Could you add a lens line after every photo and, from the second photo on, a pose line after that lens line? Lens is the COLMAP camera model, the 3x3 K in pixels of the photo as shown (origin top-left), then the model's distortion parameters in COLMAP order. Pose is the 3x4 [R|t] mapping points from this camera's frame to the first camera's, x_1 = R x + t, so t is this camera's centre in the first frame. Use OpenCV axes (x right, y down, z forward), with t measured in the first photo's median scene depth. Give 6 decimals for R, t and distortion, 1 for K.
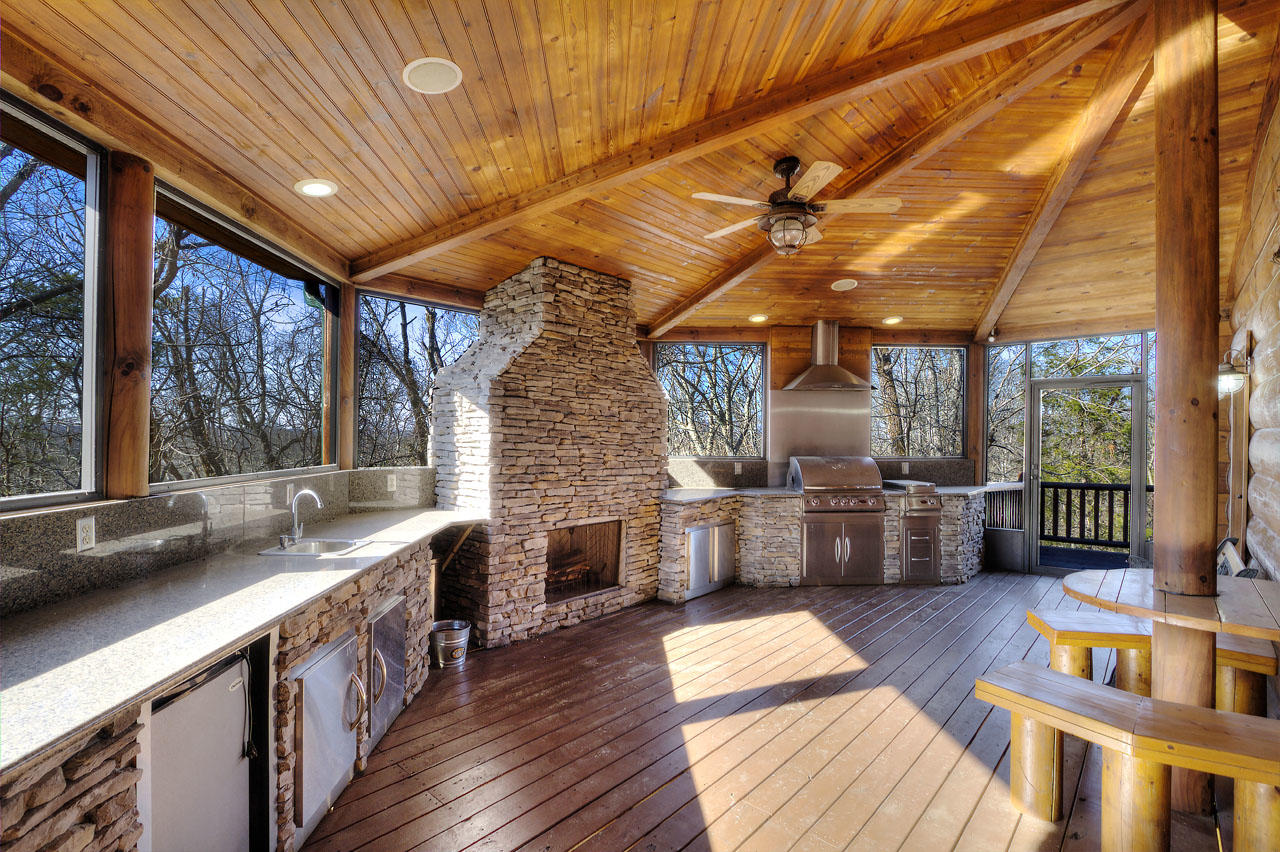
lens RADIAL K [[592.7, 0, 652.1], [0, 592.7, 430.1], [0, 0, 1]] dist [-0.005982, -0.000142]
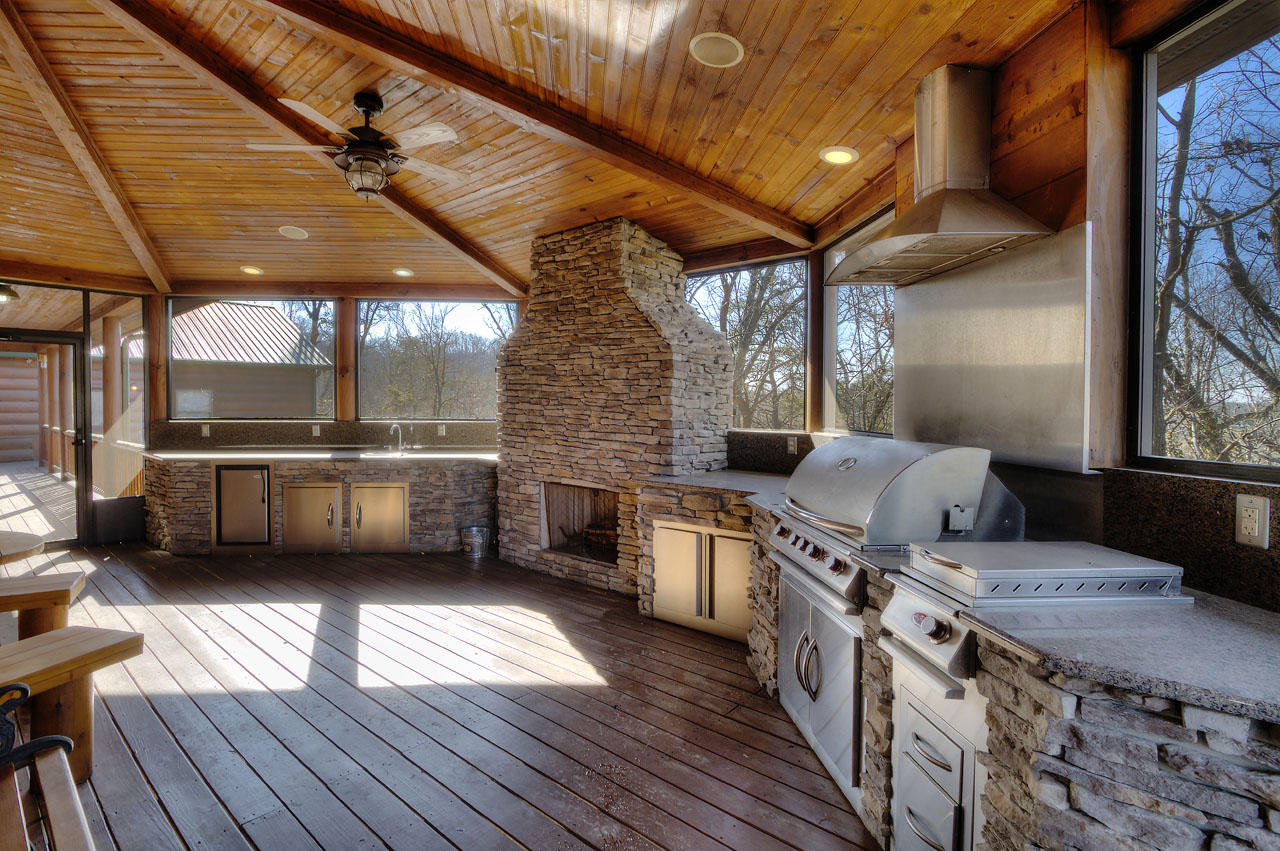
lens RADIAL K [[592.7, 0, 638.6], [0, 592.7, 425.7], [0, 0, 1]] dist [-0.005982, -0.000142]
pose [[0.029010, 0.016679, -0.999440, 0.871528], [-0.003773, 0.999855, 0.016577, 0.040651], [0.999572, 0.003290, 0.029069, 1.056215]]
